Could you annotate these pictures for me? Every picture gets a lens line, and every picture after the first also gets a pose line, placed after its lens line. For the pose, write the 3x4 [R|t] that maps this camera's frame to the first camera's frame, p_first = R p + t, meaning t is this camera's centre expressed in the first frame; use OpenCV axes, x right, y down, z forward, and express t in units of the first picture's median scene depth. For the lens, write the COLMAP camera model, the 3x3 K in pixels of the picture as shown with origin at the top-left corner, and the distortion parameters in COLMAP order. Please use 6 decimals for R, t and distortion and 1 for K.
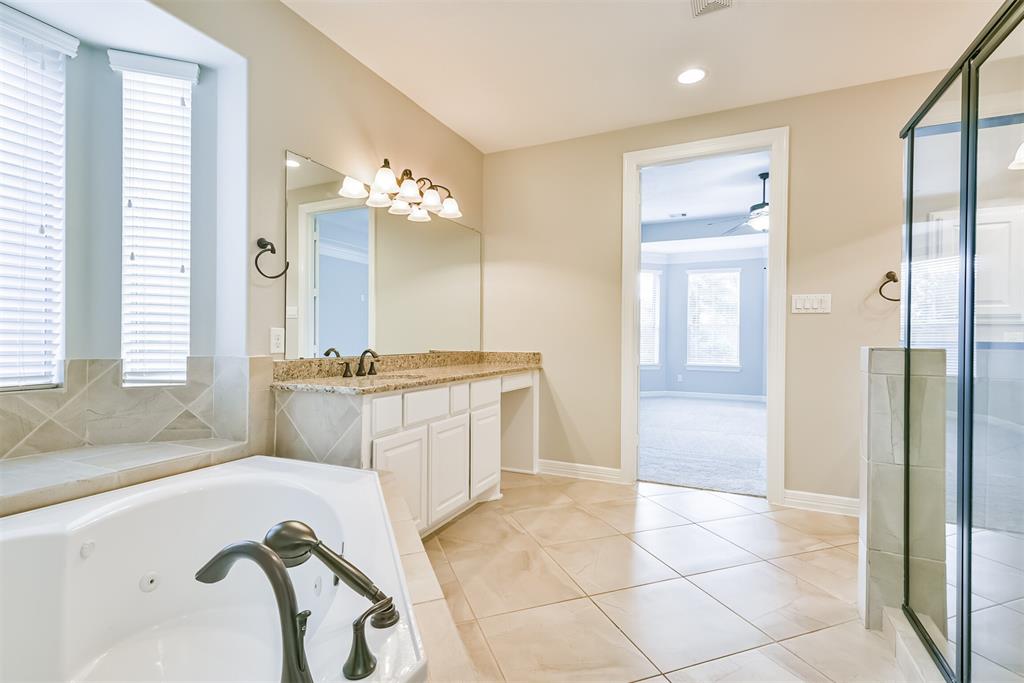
lens RADIAL K [[479.1, 0, 517.8], [0, 479.1, 340.8], [0, 0, 1]] dist [0.011410, -0.003552]
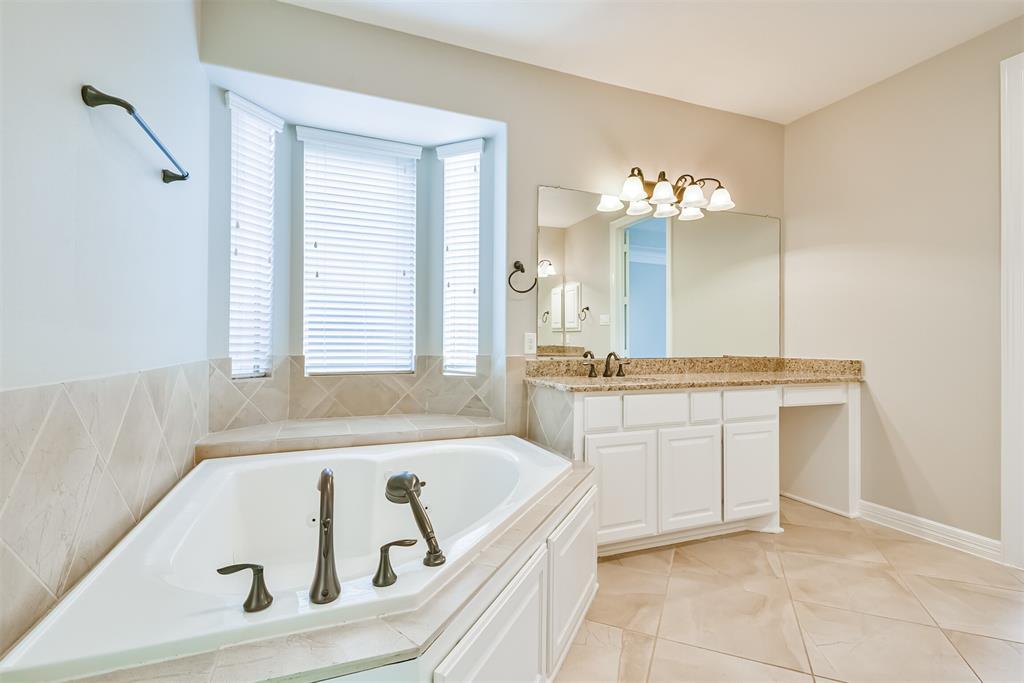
lens RADIAL K [[479.1, 0, 504.1], [0, 479.1, 338.6], [0, 0, 1]] dist [0.011410, -0.003552]
pose [[0.718153, -0.004826, -0.695868, 0.261604], [-0.003953, 0.999932, -0.011015, 0.000581], [0.695874, 0.010661, 0.718085, 0.073008]]
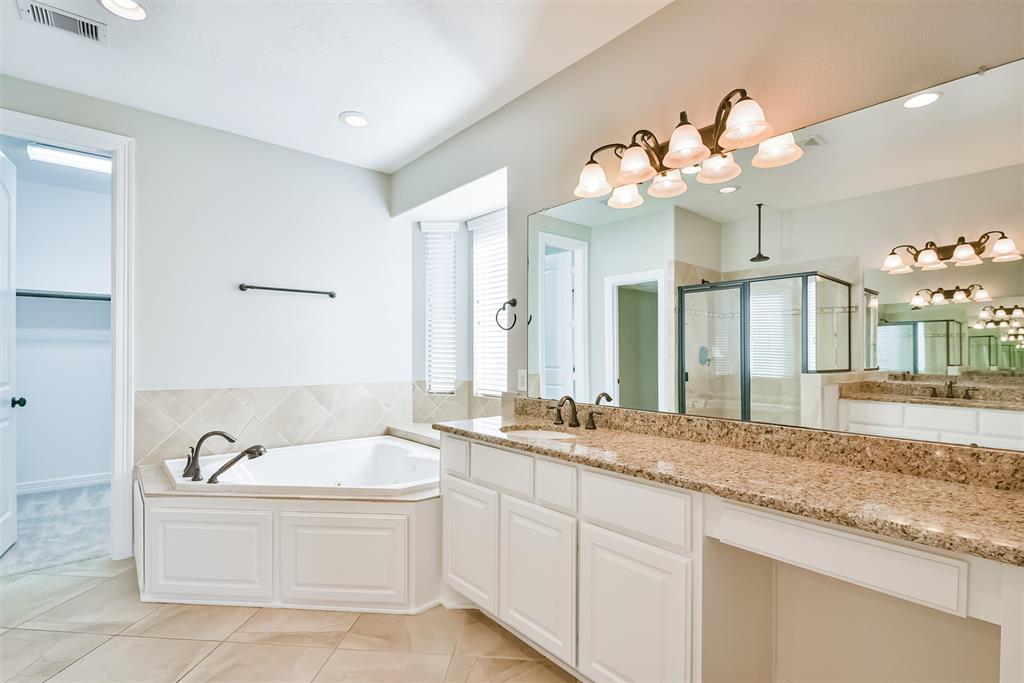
lens RADIAL K [[479.1, 0, 518.5], [0, 479.1, 358.2], [0, 0, 1]] dist [0.011410, -0.003552]
pose [[-0.424113, 0.002159, -0.905607, 0.512063], [-0.009618, 0.999930, 0.006888, -0.056376], [0.905558, 0.011632, -0.424063, 1.319366]]
